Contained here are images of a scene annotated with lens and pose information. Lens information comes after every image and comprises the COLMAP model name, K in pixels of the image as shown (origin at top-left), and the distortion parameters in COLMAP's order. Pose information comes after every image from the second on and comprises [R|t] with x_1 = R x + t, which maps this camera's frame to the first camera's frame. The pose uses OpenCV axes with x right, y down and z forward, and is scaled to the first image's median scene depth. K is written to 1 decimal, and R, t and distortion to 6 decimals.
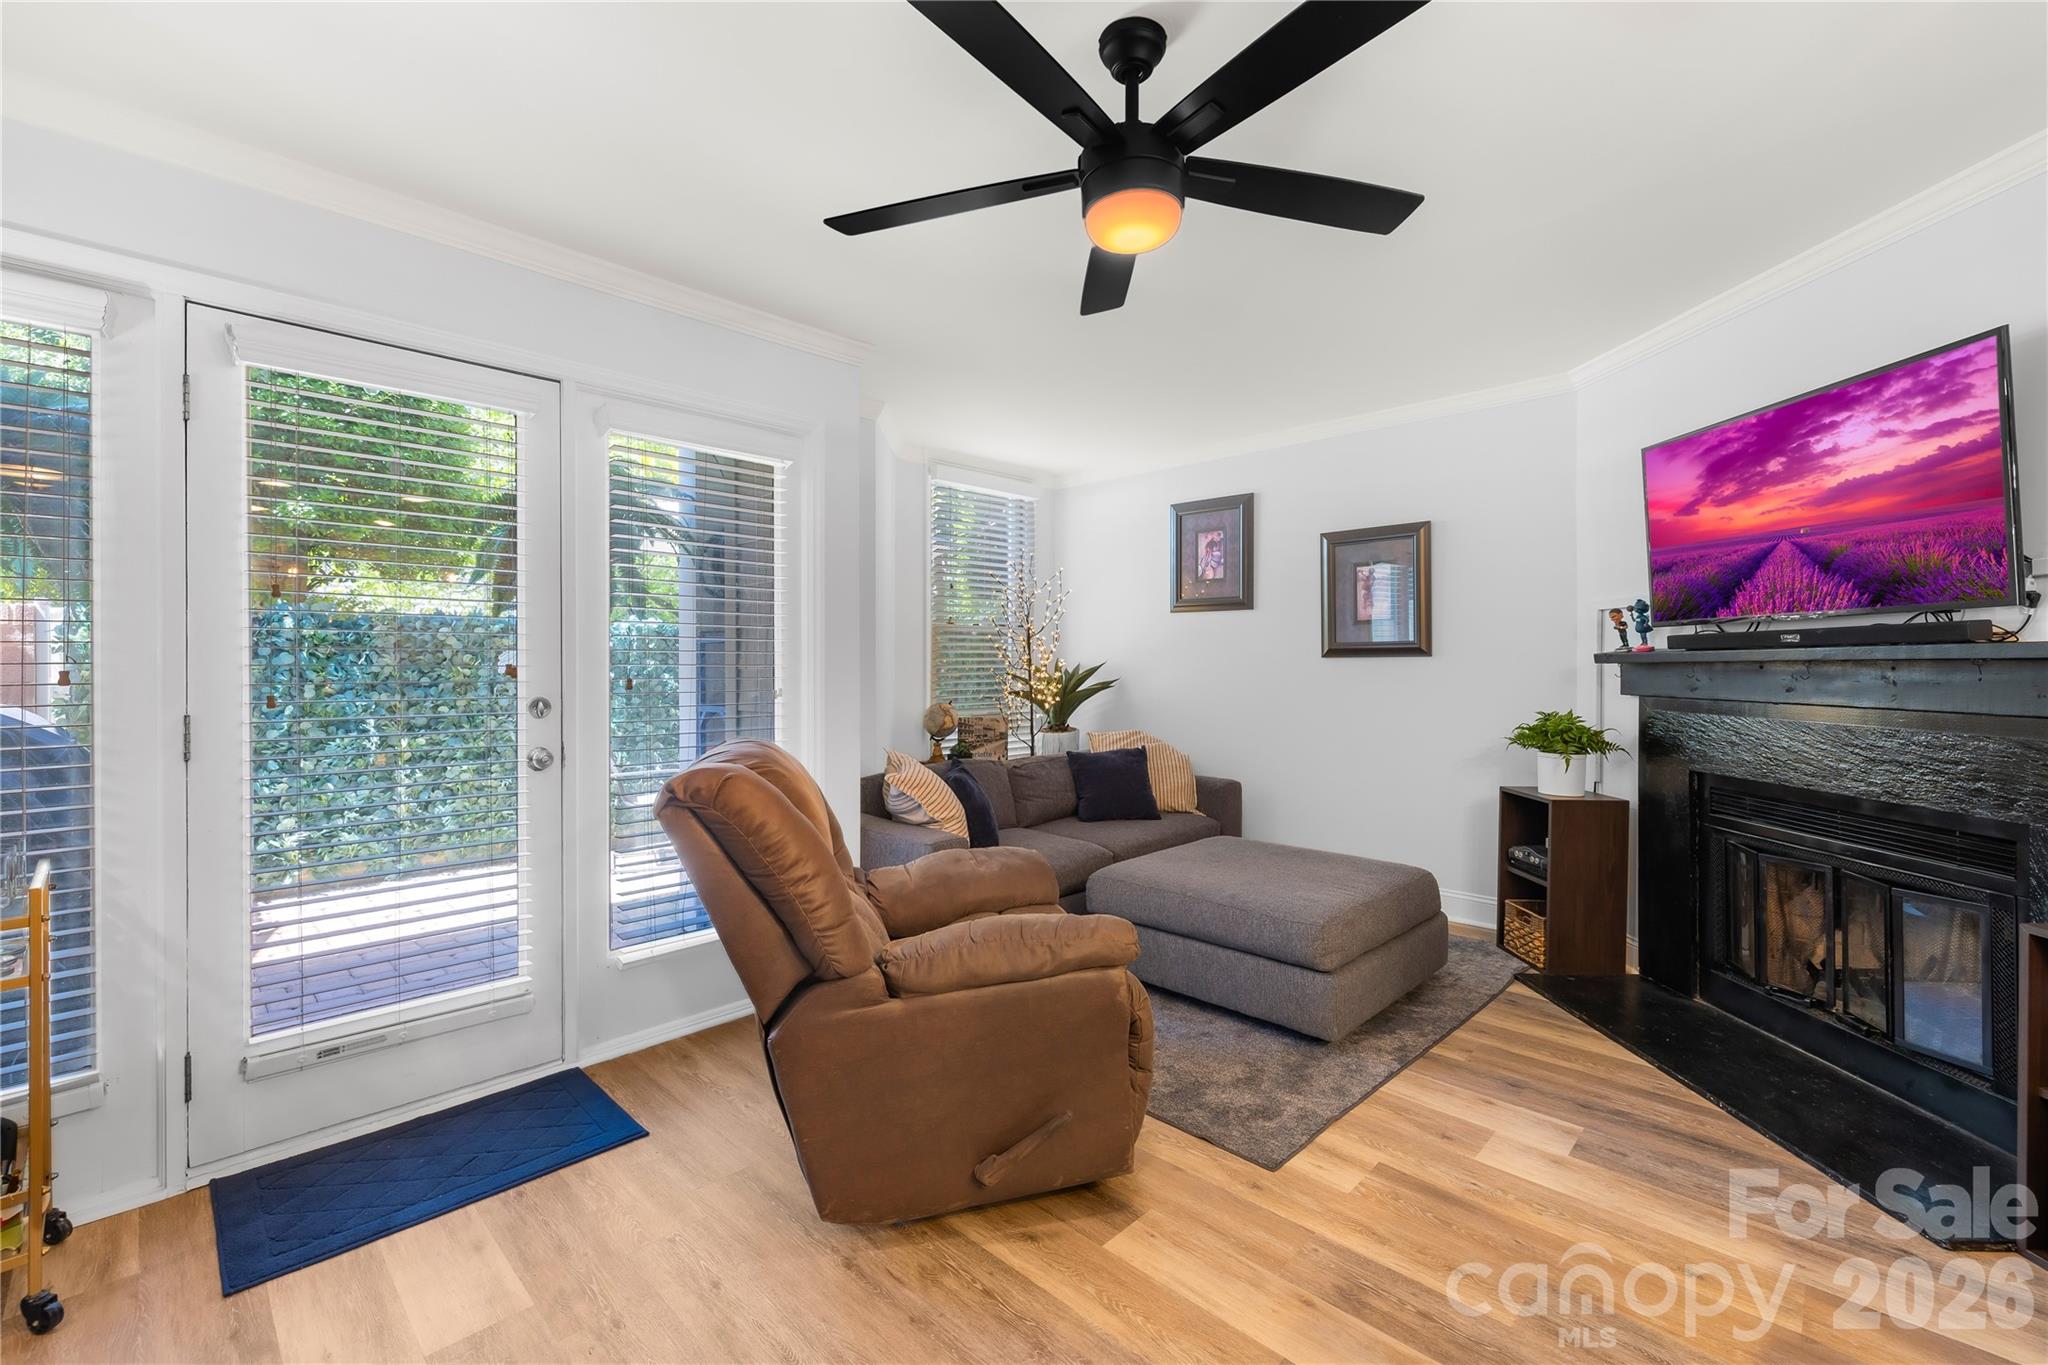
lens RADIAL K [[865.6, 0, 1008.4], [0, 865.6, 666.1], [0, 0, 1]] dist [0.000256, 0.000045]
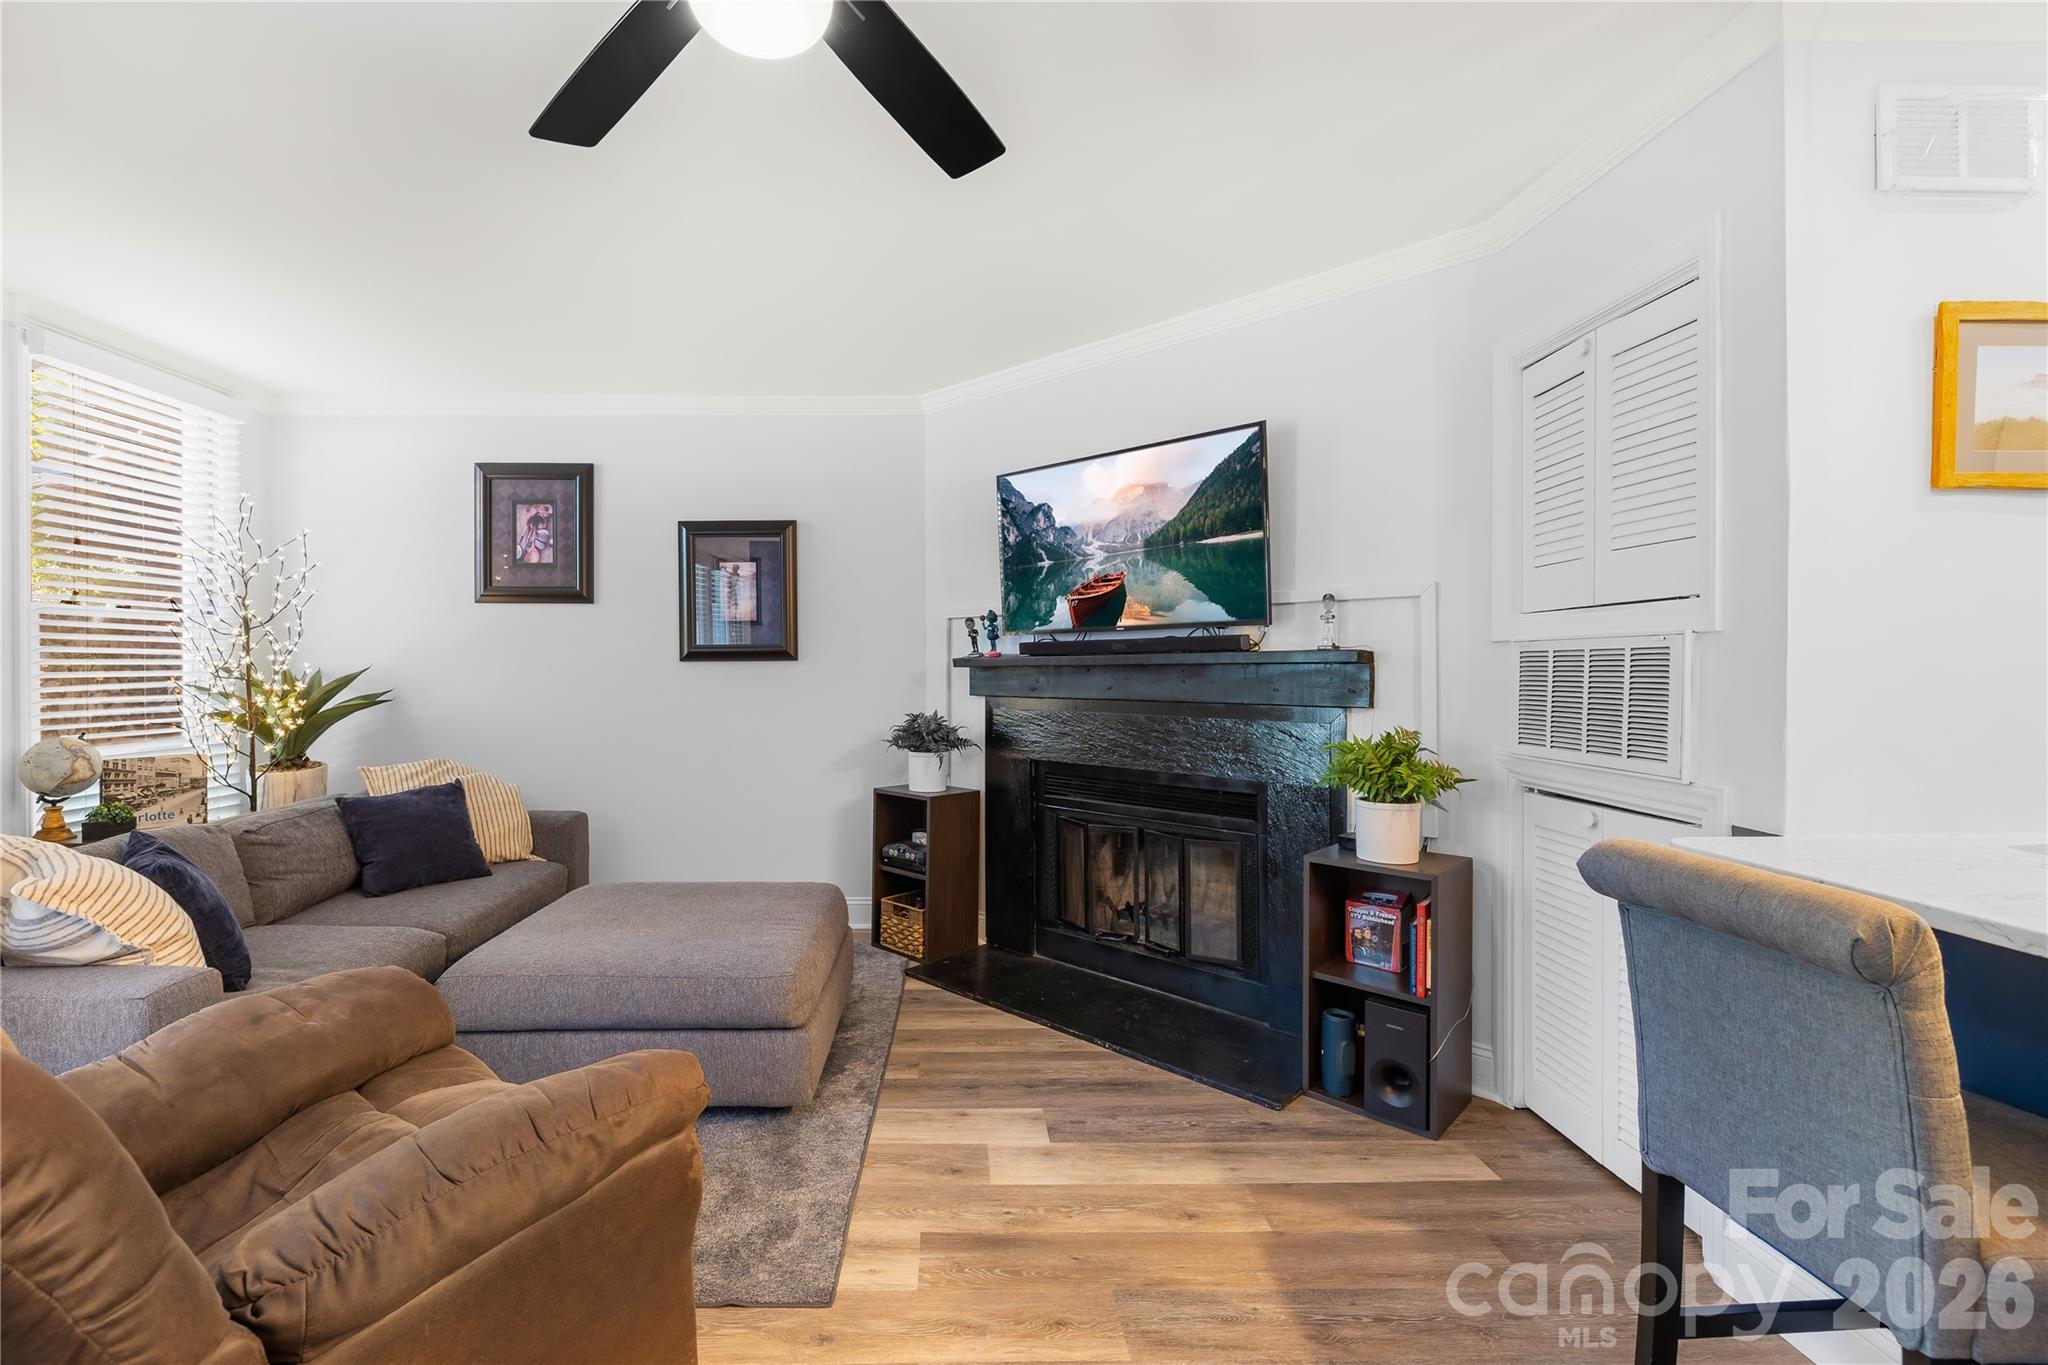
lens RADIAL K [[909.0, 0, 1021.6], [0, 909.0, 671.8], [0, 0, 1]] dist [-0.001314, -0.000337]
pose [[0.701715, -0.006291, 0.712430, -0.078822], [0.005529, 0.999979, 0.003383, -0.000728], [-0.712437, 0.001565, 0.701735, 0.139711]]
